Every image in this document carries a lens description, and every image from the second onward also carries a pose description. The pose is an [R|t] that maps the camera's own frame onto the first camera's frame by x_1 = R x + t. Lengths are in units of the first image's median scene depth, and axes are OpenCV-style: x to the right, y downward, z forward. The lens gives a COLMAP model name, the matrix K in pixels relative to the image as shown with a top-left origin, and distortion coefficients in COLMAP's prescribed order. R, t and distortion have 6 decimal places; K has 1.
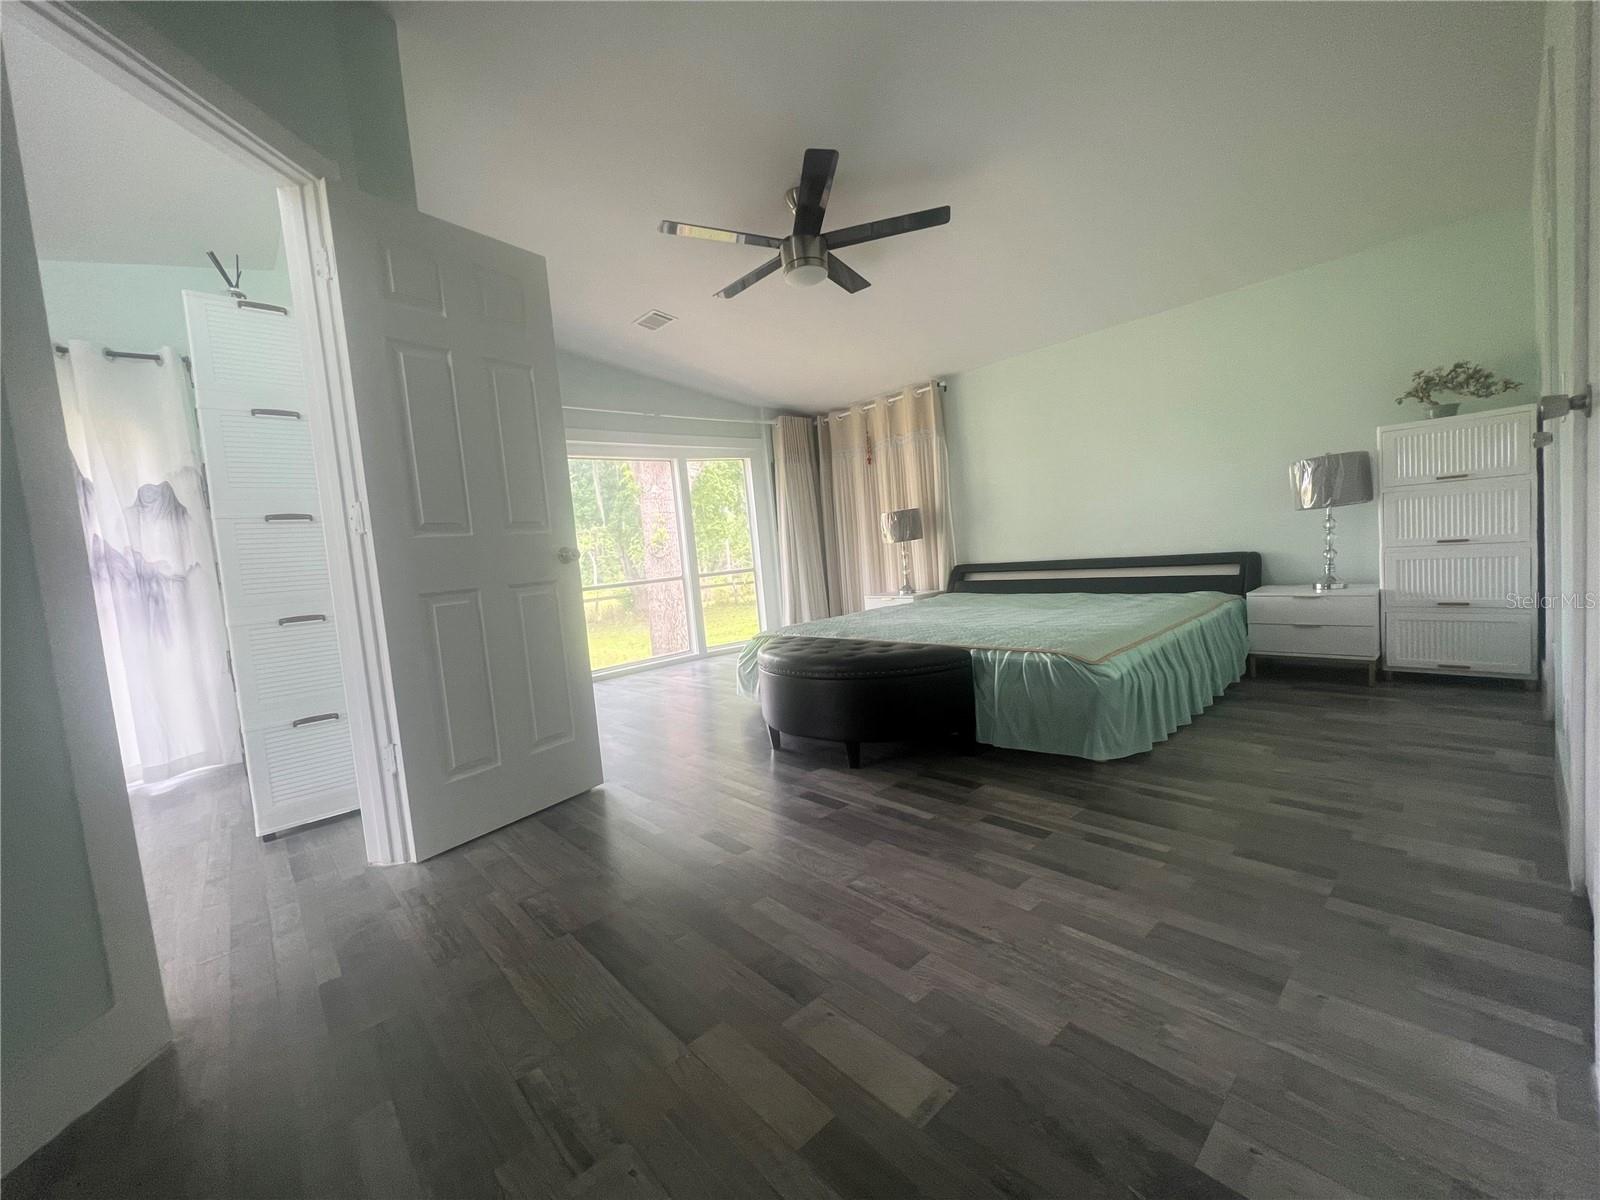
lens RADIAL K [[643.2, 0, 800.0], [0, 643.2, 600.0], [0, 0, 1]] dist [0.003528, -0.000182]
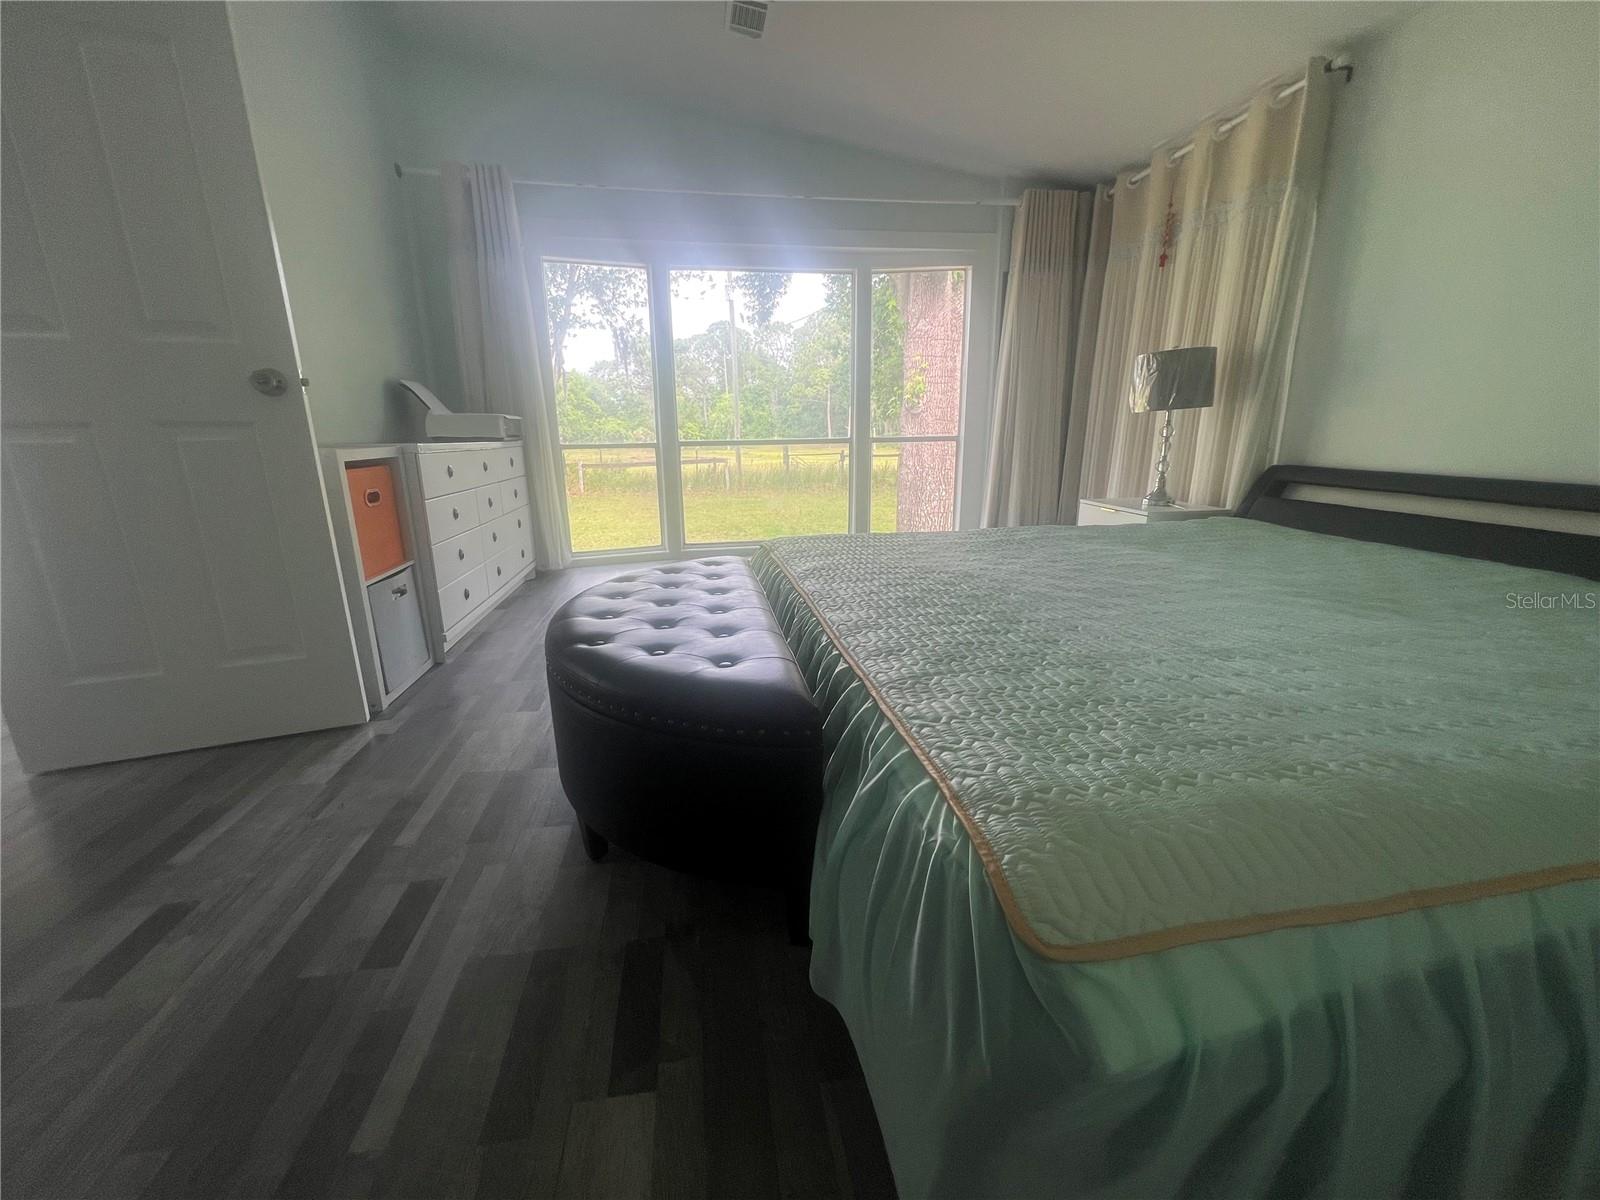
lens RADIAL K [[644.9, 0, 800.9], [0, 644.9, 594.7], [0, 0, 1]] dist [-0.001723, 0.000221]
pose [[0.833637, 0.217071, -0.507867, 0.211117], [-0.109883, 0.966331, 0.232659, -0.032075], [0.541271, -0.138148, 0.829422, 0.348949]]
